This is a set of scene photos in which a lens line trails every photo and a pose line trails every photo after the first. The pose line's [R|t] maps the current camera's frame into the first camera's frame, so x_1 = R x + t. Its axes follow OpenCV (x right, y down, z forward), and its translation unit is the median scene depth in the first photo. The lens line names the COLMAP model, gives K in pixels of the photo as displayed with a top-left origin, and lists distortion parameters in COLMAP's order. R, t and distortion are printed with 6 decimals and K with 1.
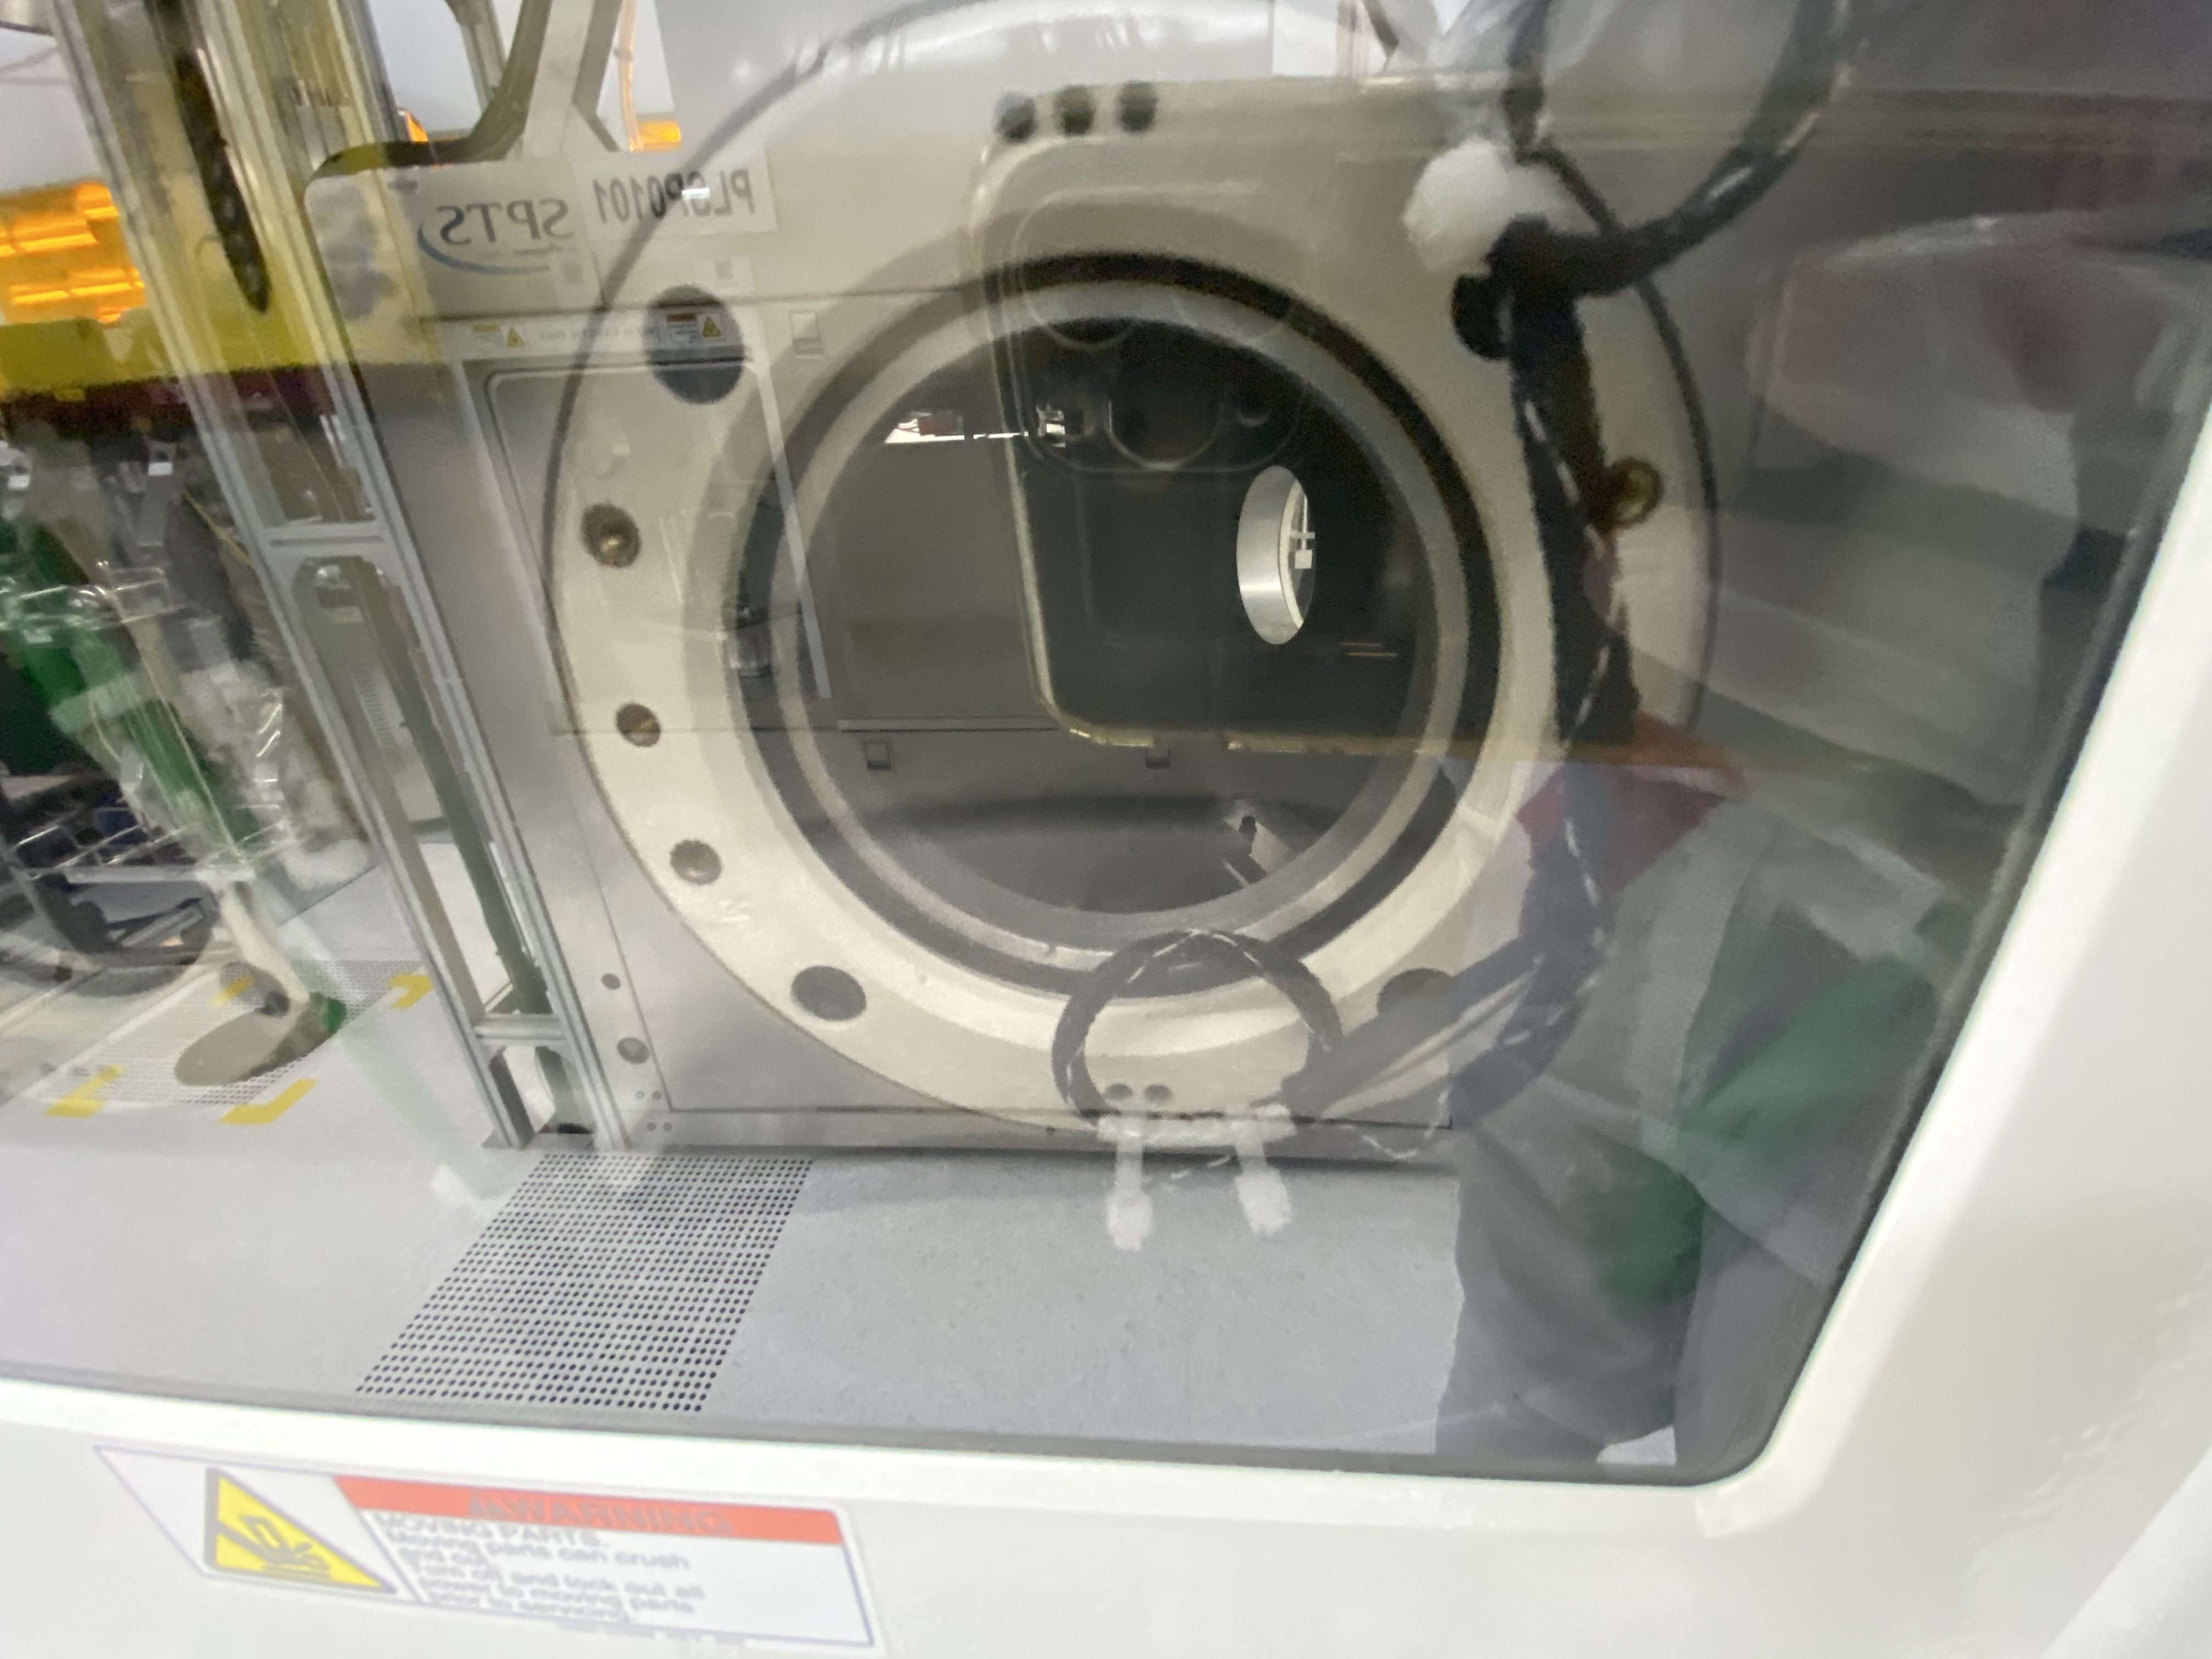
lens RADIAL K [[868.9, 0, 1106.0], [0, 868.9, 829.5], [0, 0, 1]] dist [-0.015593, -0.000344]
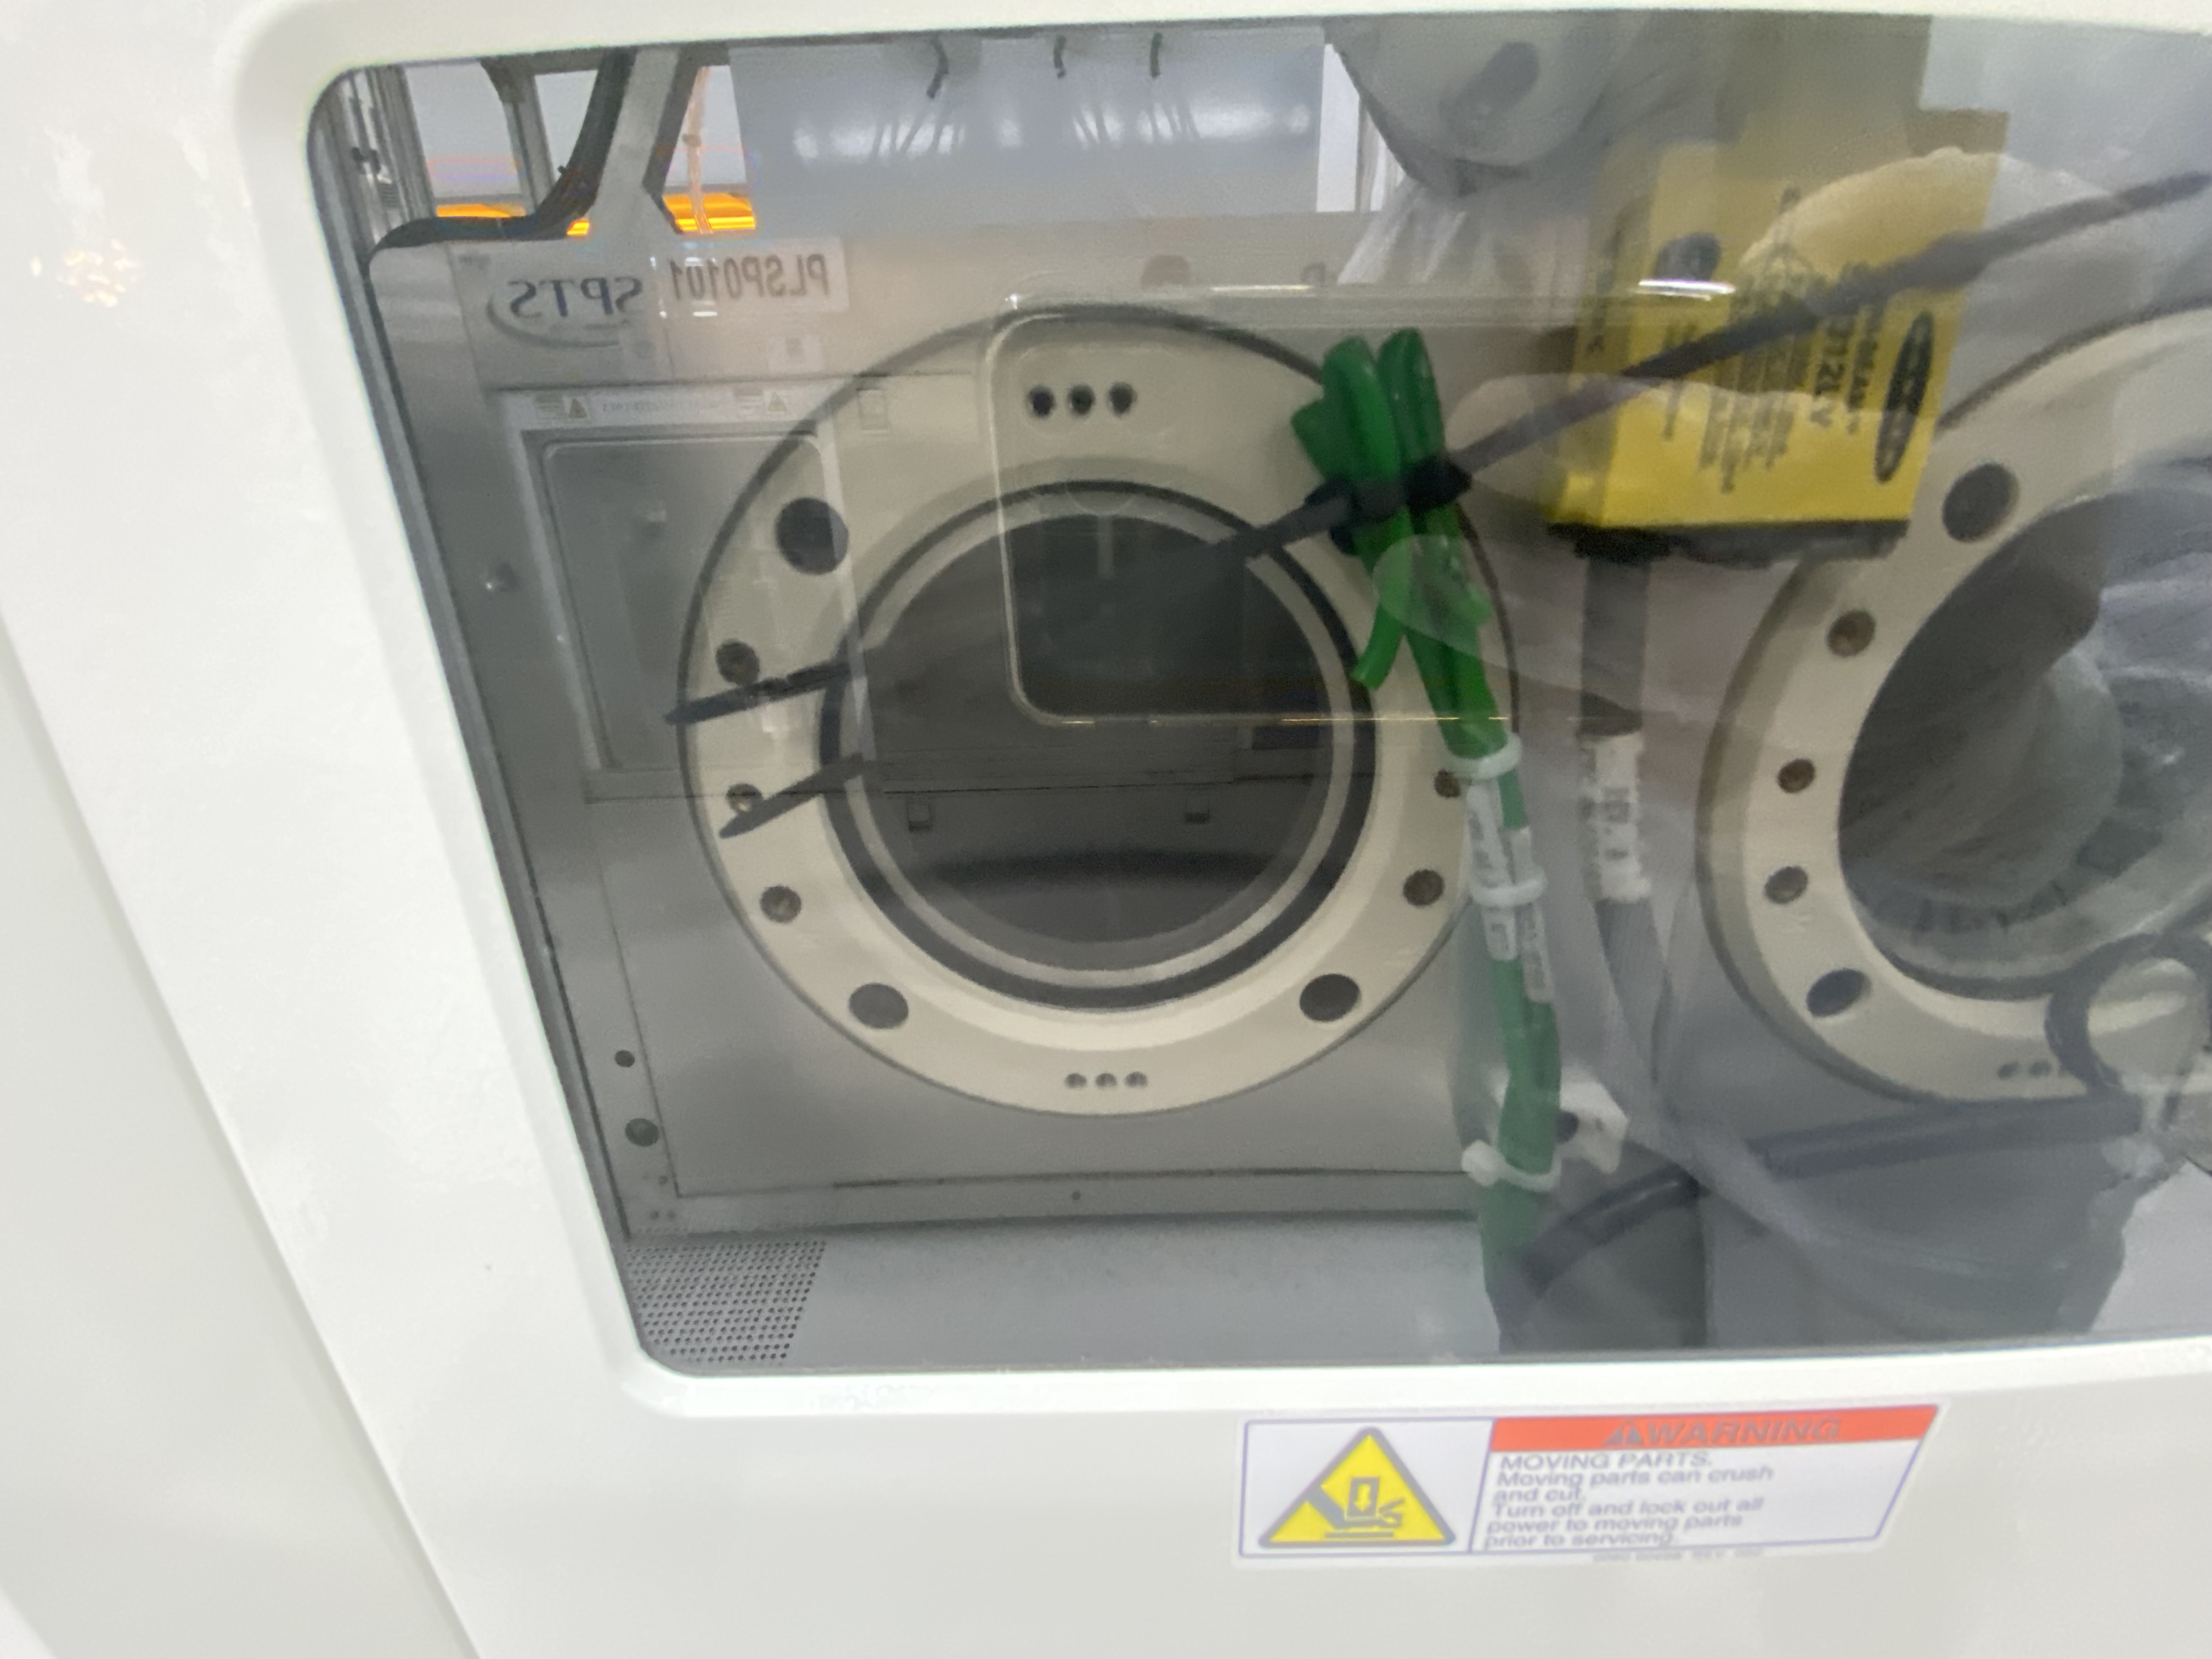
lens RADIAL K [[875.1, 0, 1106.0], [0, 875.1, 829.5], [0, 0, 1]] dist [-0.003163, -0.000497]
pose [[0.997545, -0.025214, 0.065328, -0.163885], [0.029432, 0.997489, -0.064423, 0.000854], [-0.063540, 0.066188, 0.995782, -0.024209]]
